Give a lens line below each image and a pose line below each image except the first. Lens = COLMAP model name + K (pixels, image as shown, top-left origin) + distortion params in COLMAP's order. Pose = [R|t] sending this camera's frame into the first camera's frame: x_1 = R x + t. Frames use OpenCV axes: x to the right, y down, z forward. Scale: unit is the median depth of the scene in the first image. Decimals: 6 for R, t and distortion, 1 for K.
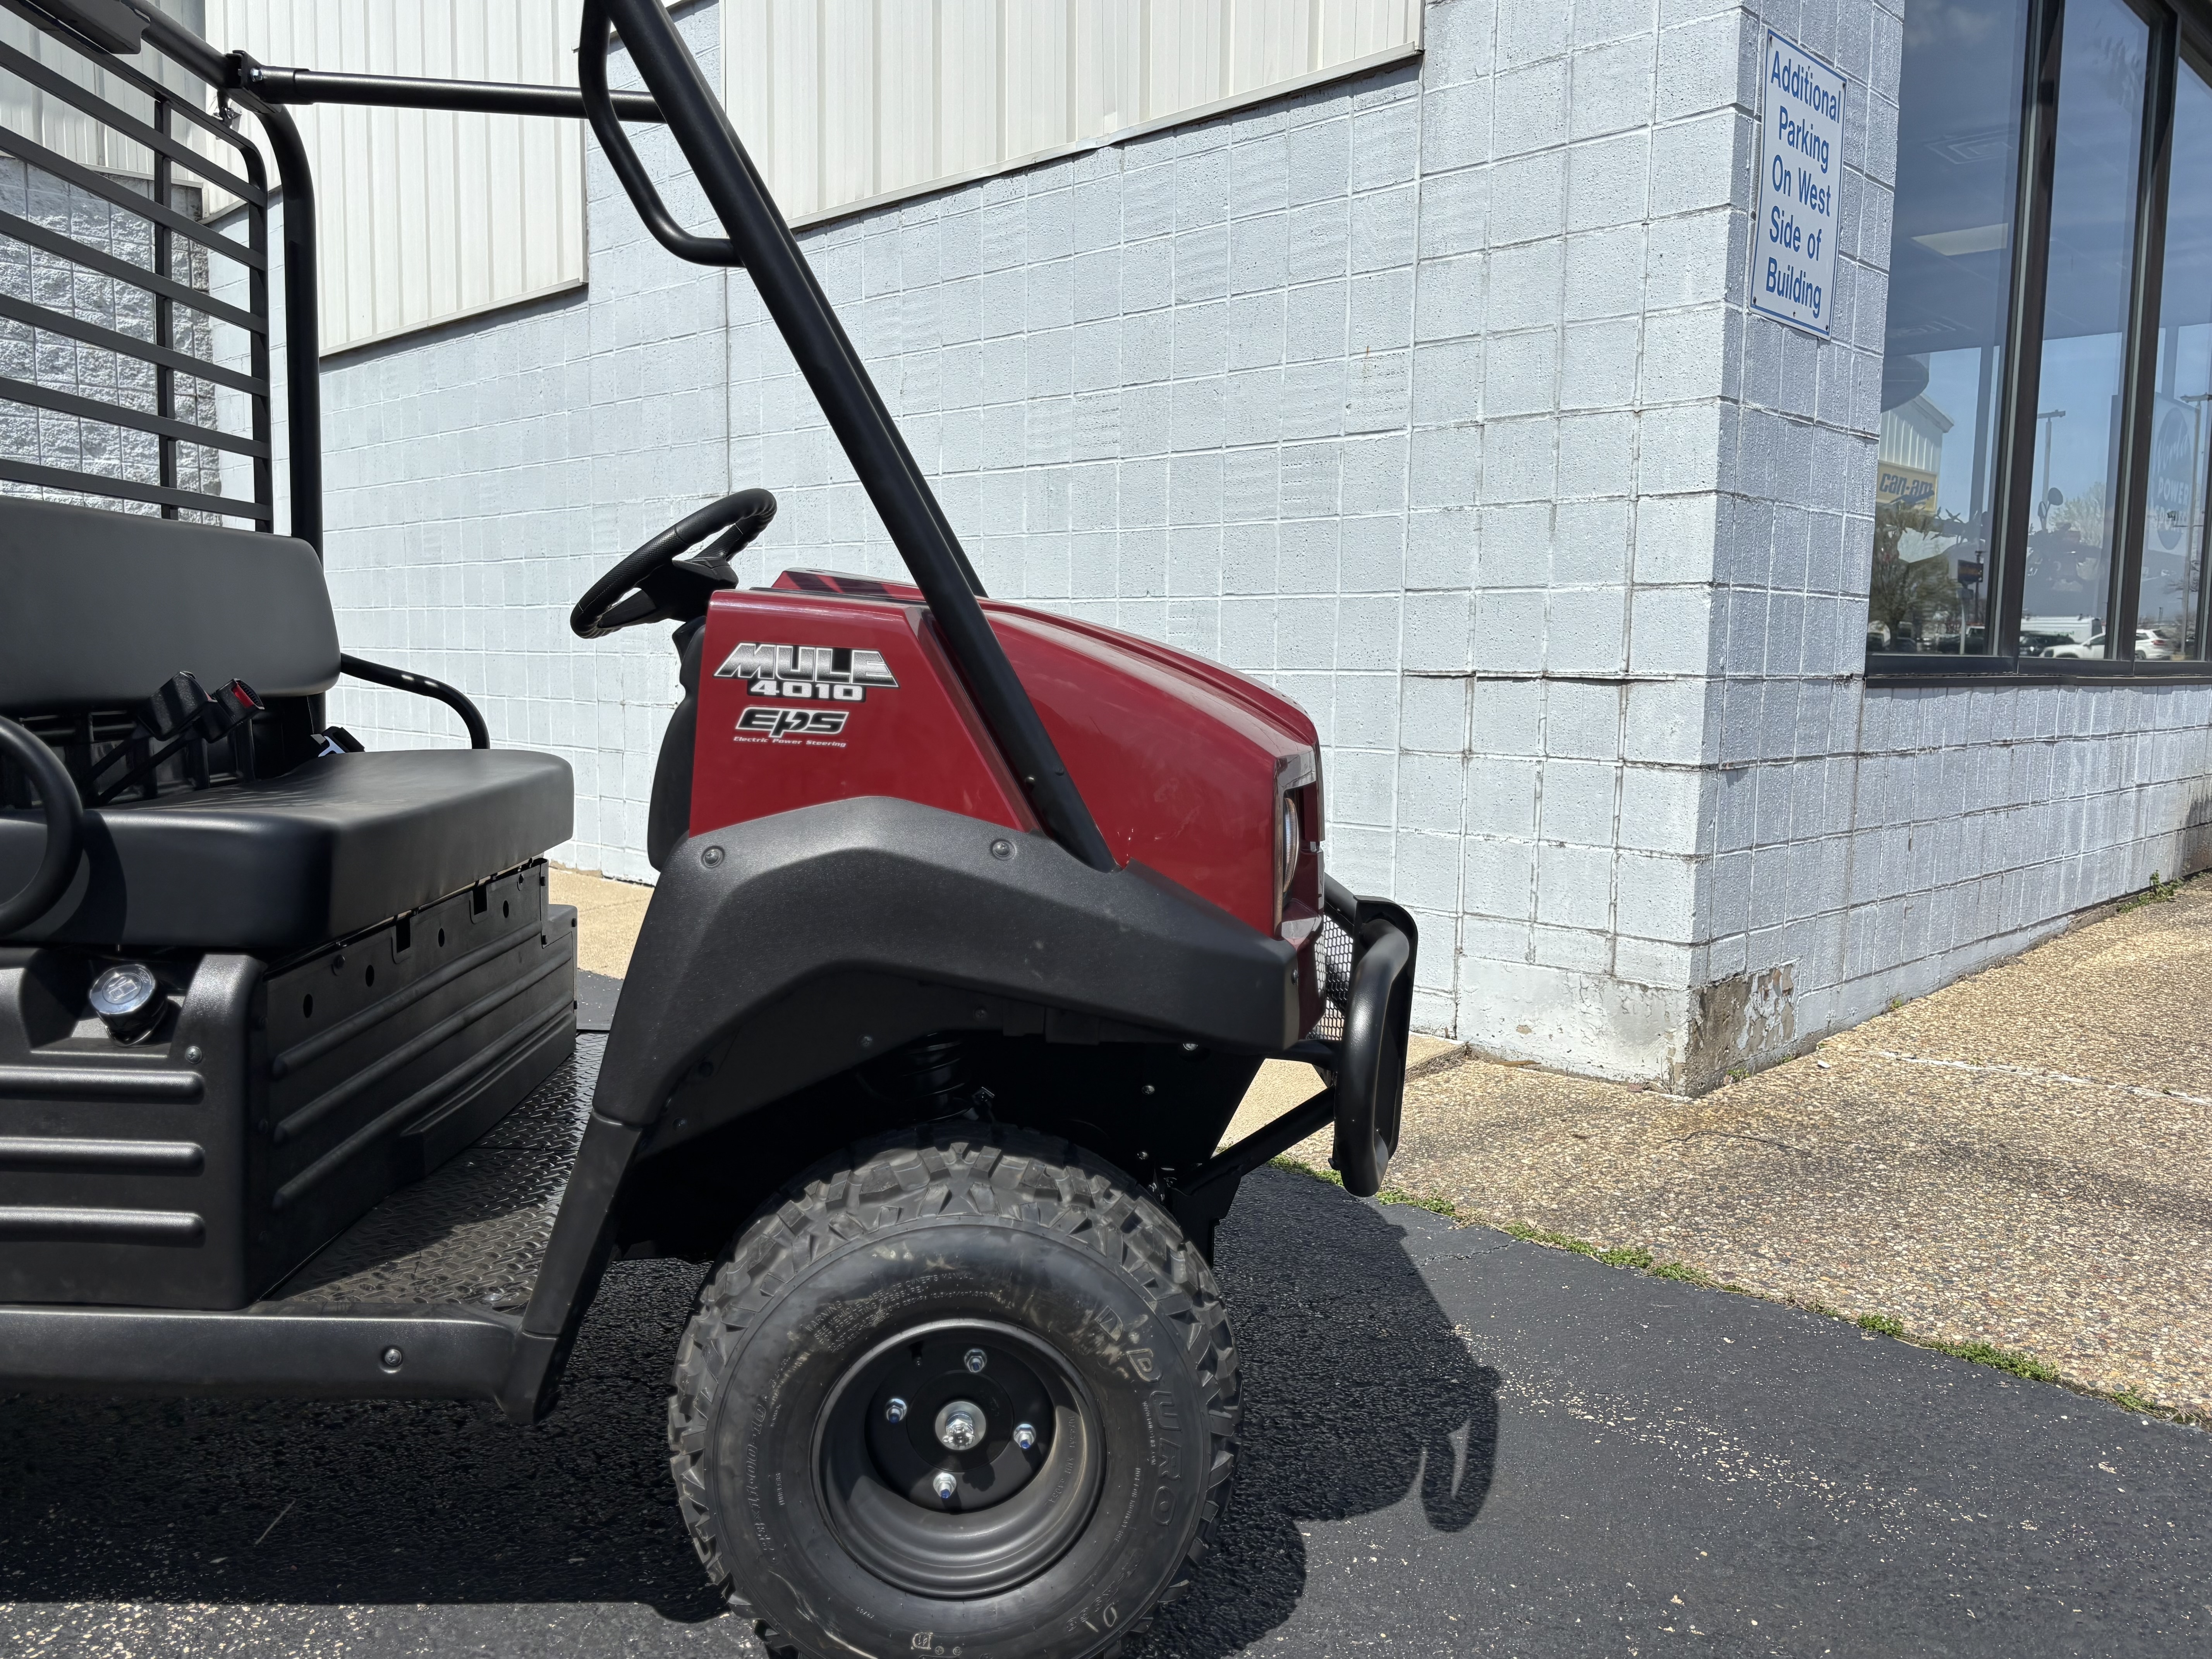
lens RADIAL K [[1678.0, 0, 1104.1], [0, 1678.0, 824.3], [0, 0, 1]] dist [0.062010, -0.056704]
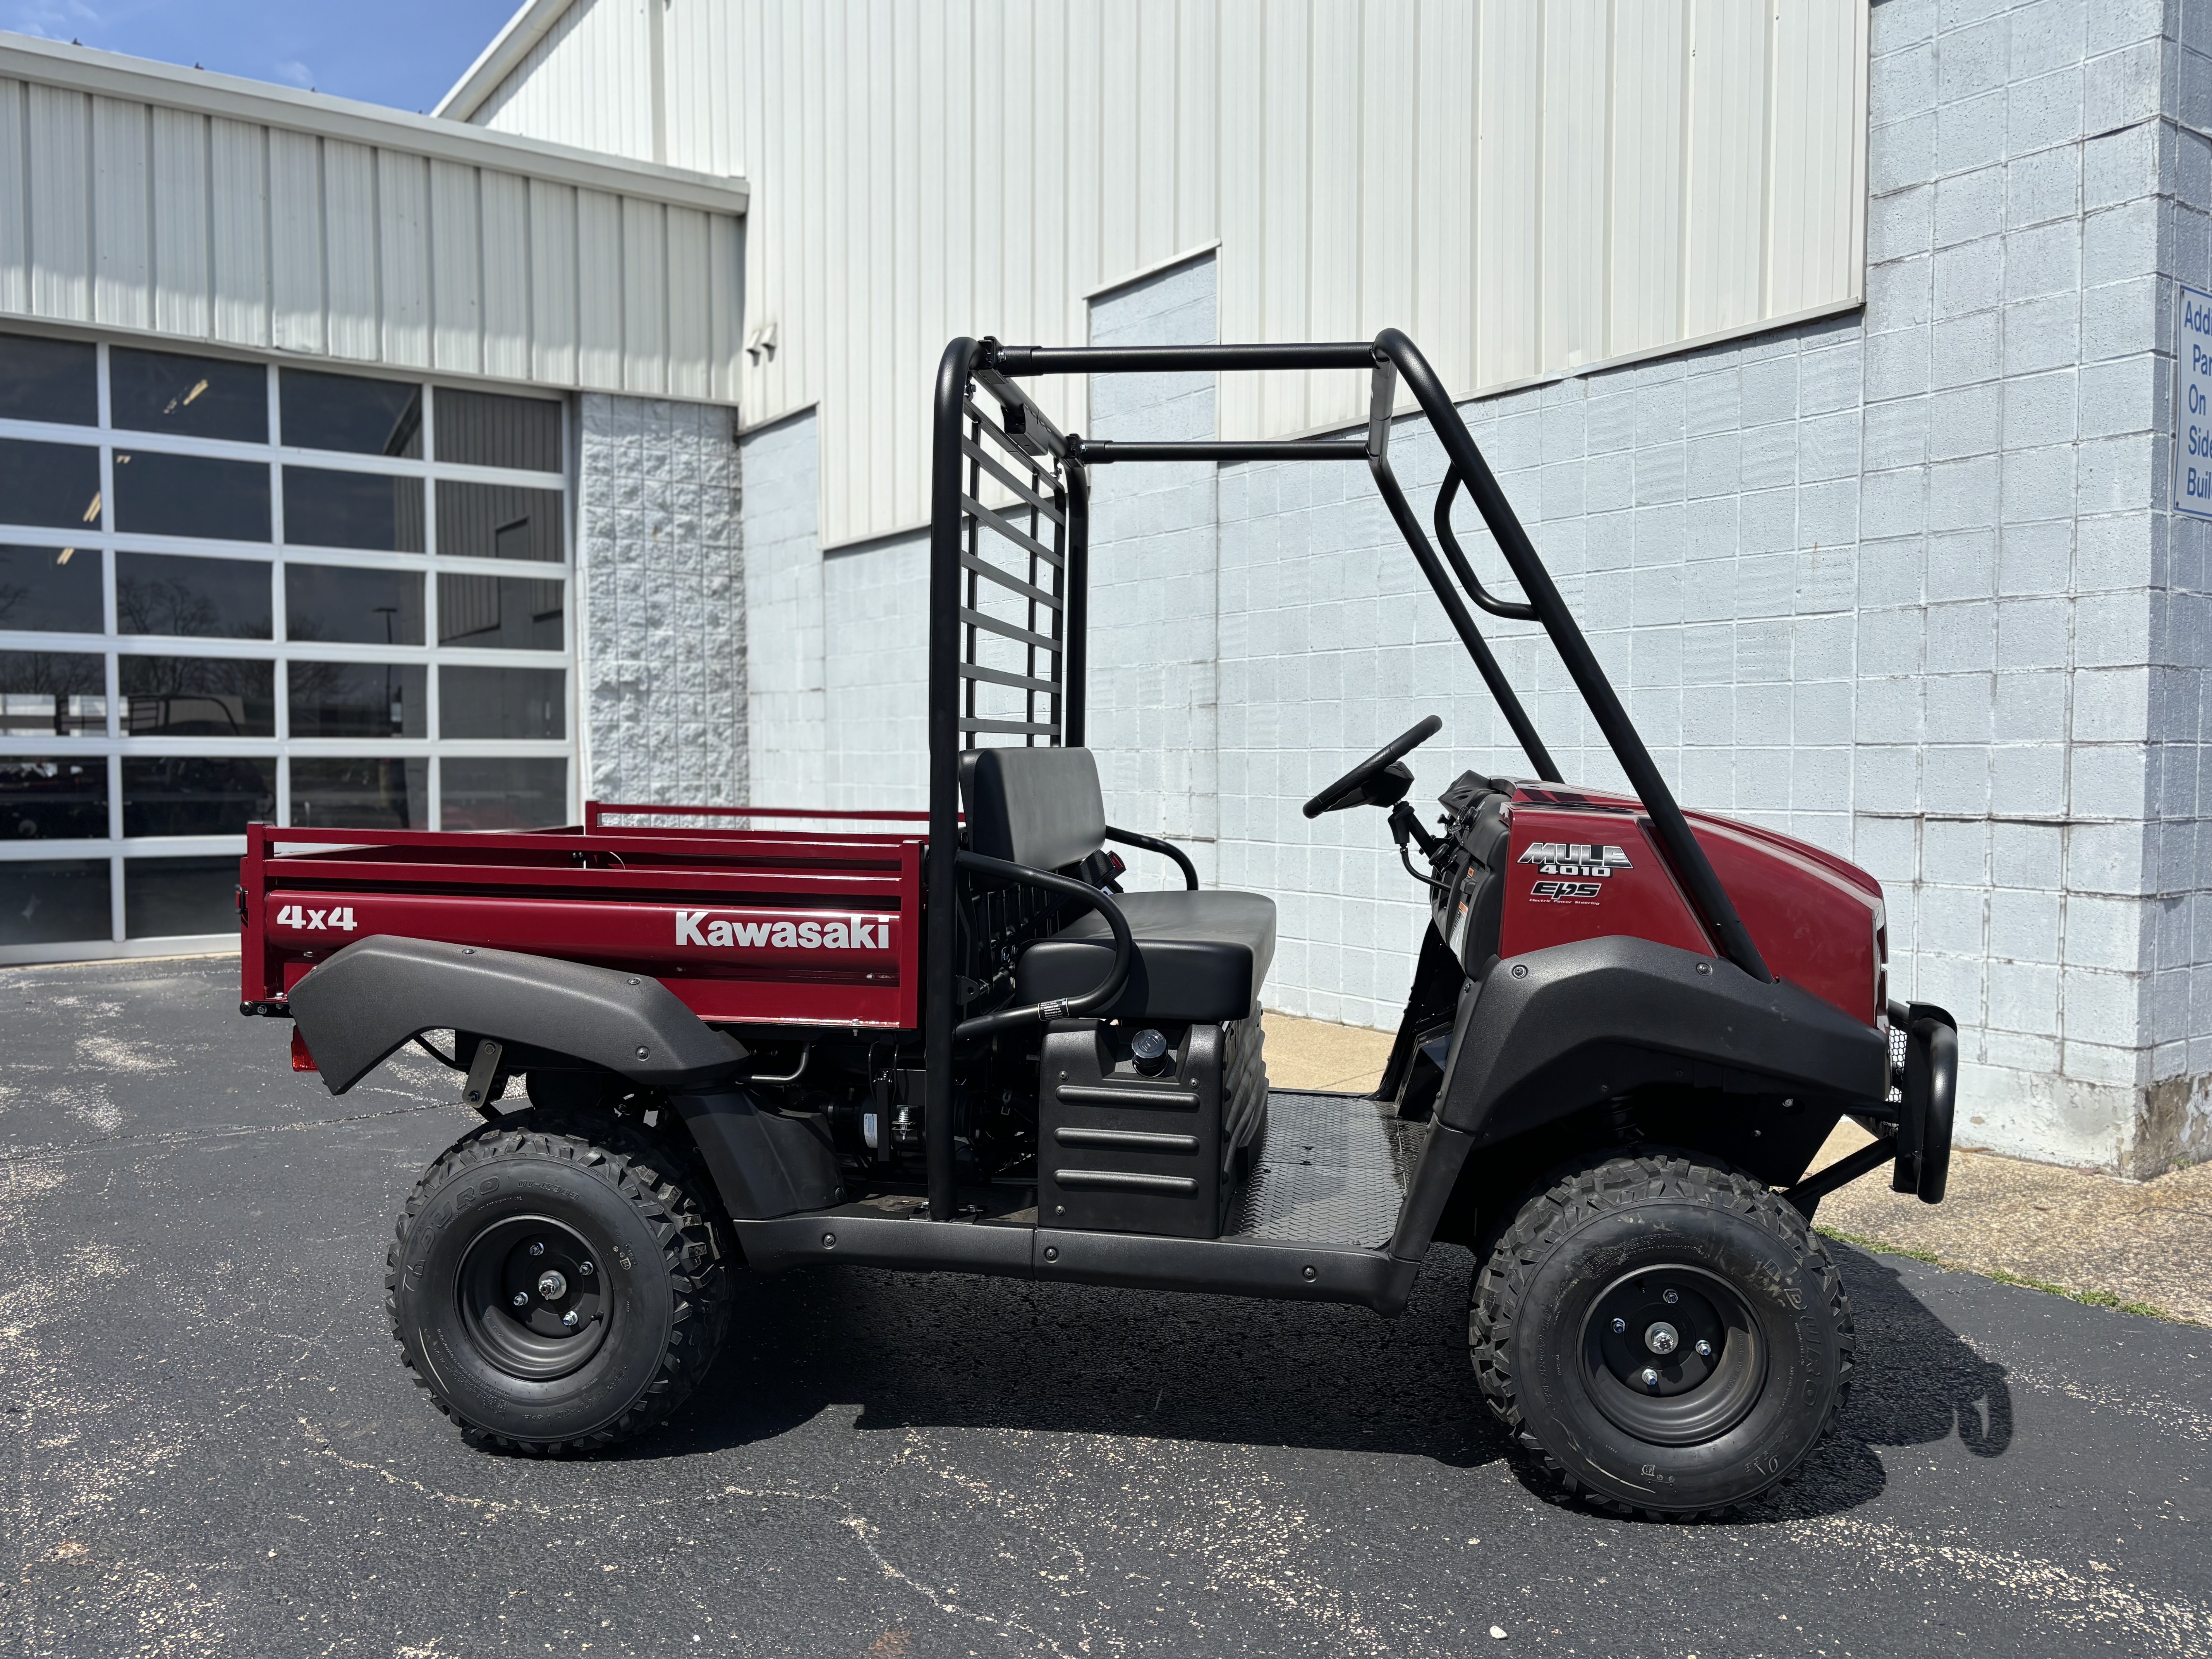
lens RADIAL K [[1678.0, 0, 1111.6], [0, 1678.0, 836.1], [0, 0, 1]] dist [0.062010, -0.056704]
pose [[0.983224, -0.006786, -0.182275, -0.185270], [-0.003258, 0.998495, -0.054745, -0.012262], [0.182372, 0.054421, 0.981722, -0.407657]]
